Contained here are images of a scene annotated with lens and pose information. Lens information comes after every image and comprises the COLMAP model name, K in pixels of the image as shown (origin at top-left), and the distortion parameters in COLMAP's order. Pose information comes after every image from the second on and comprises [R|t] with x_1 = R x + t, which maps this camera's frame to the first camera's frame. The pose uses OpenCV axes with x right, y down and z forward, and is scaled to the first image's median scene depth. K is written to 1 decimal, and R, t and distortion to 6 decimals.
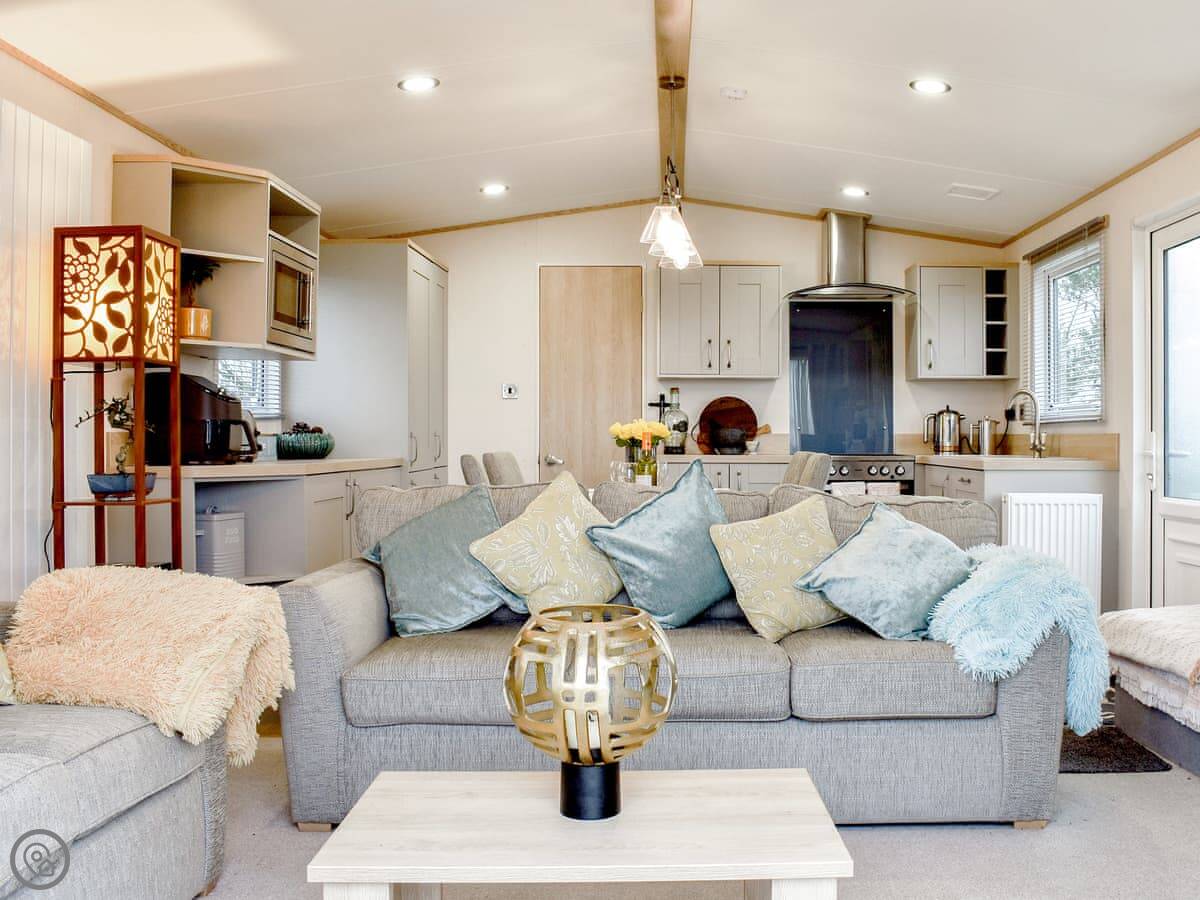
lens RADIAL K [[1170.5, 0, 670.1], [0, 1170.5, 448.9], [0, 0, 1]] dist [-0.055907, 0.006375]
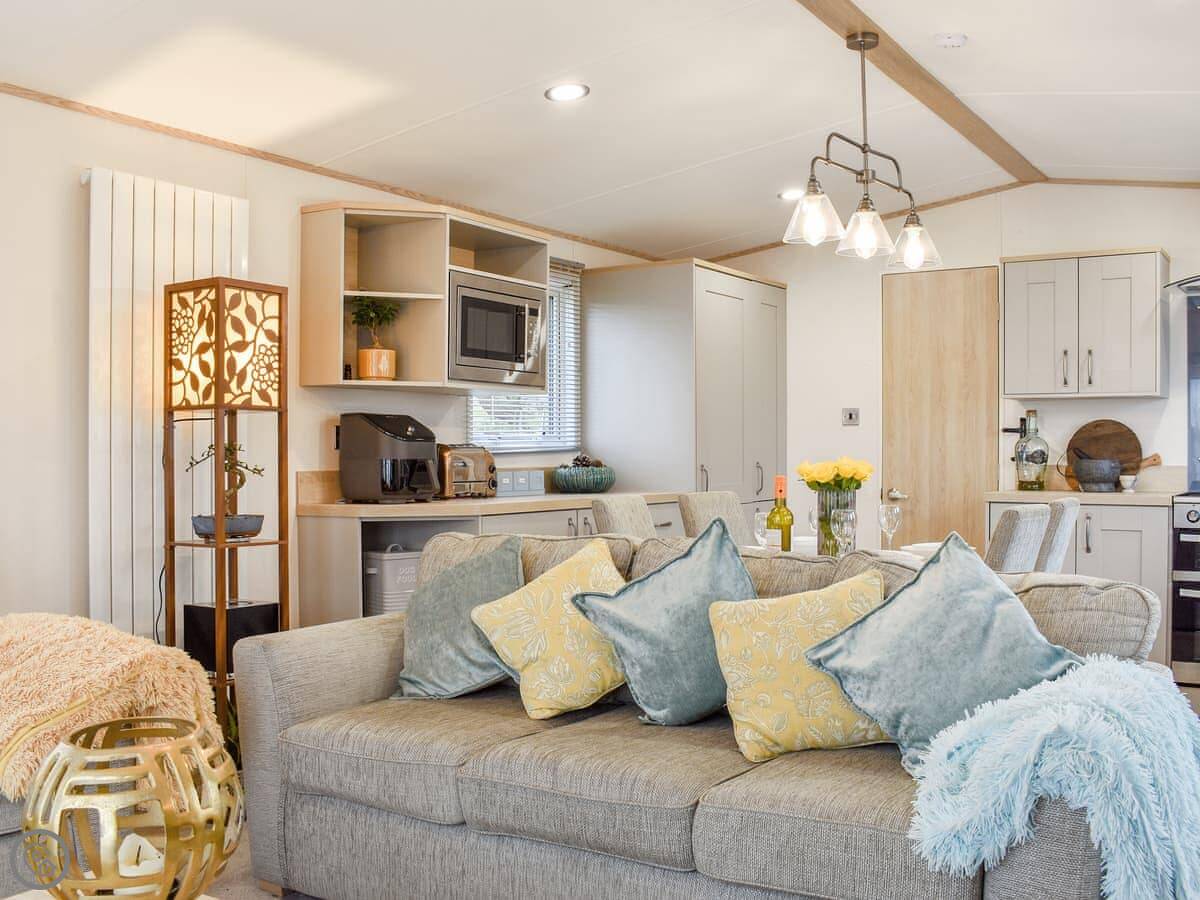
lens RADIAL K [[1188.7, 0, 643.6], [0, 1188.7, 466.8], [0, 0, 1]] dist [-0.054388, -0.006030]
pose [[0.856979, 0.005273, -0.515325, 0.319666], [-0.003742, 0.999985, 0.004009, -0.023143], [0.515338, -0.001507, 0.856986, 0.228266]]
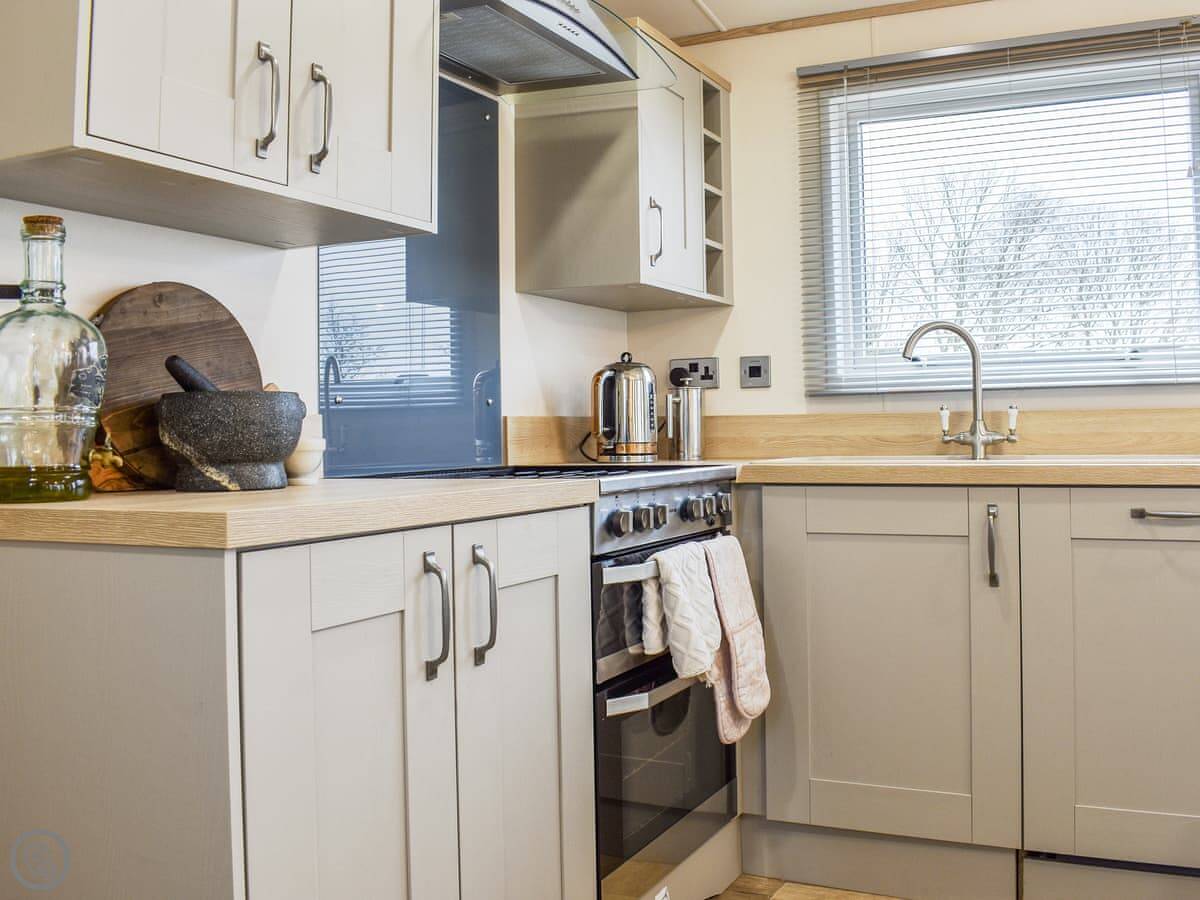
lens RADIAL K [[1170.5, 0, 670.1], [0, 1170.5, 448.9], [0, 0, 1]] dist [-0.055907, 0.006375]
pose [[0.424550, -0.022197, 0.905132, -0.246435], [0.024252, 0.999620, 0.013139, -0.009051], [-0.905080, 0.016373, 0.424927, 1.265313]]
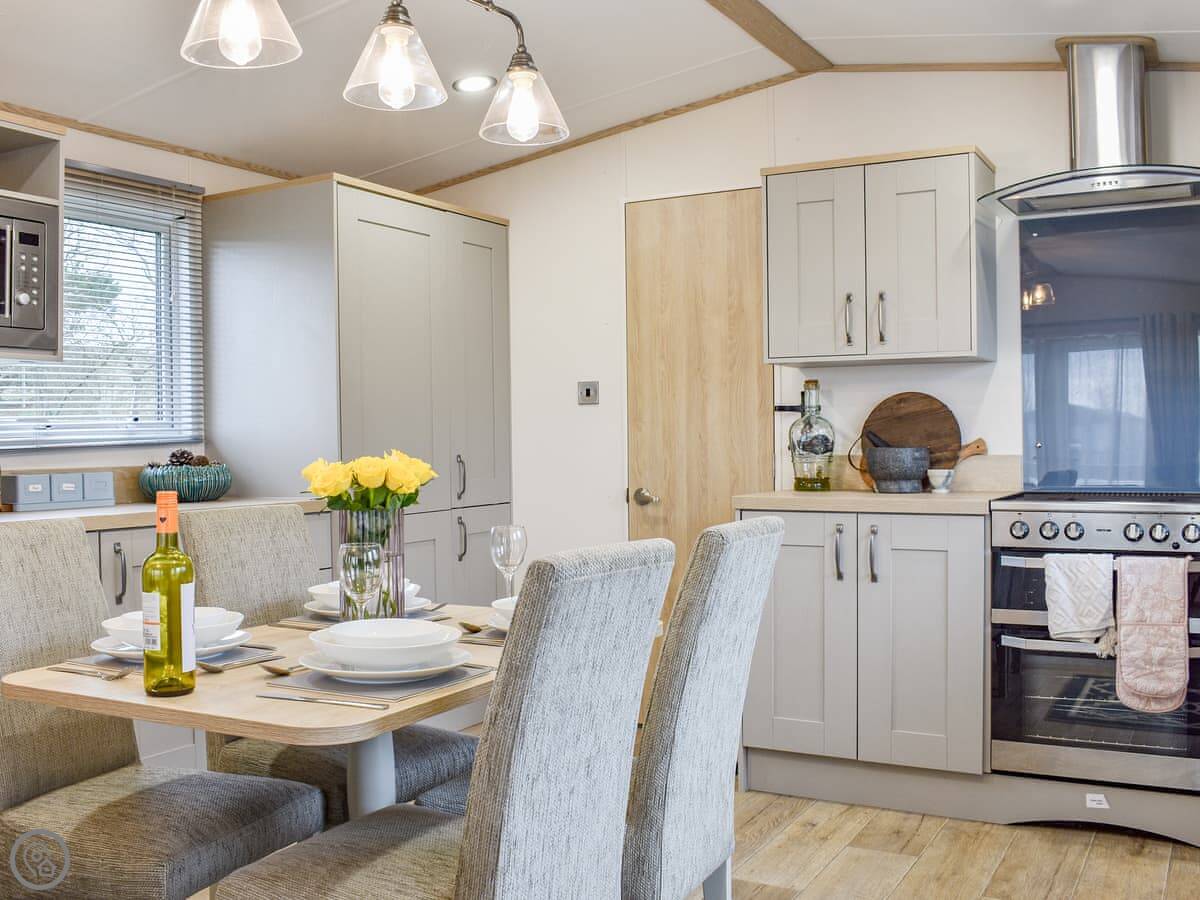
lens RADIAL K [[1173.2, 0, 600.0], [0, 1173.2, 450.0], [0, 0, 1]] dist [-0.065631, -0.011071]
pose [[0.872404, -0.005491, -0.488755, 0.324610], [0.007077, 0.999974, 0.001399, -0.028783], [0.488735, -0.004679, 0.872420, 0.677286]]
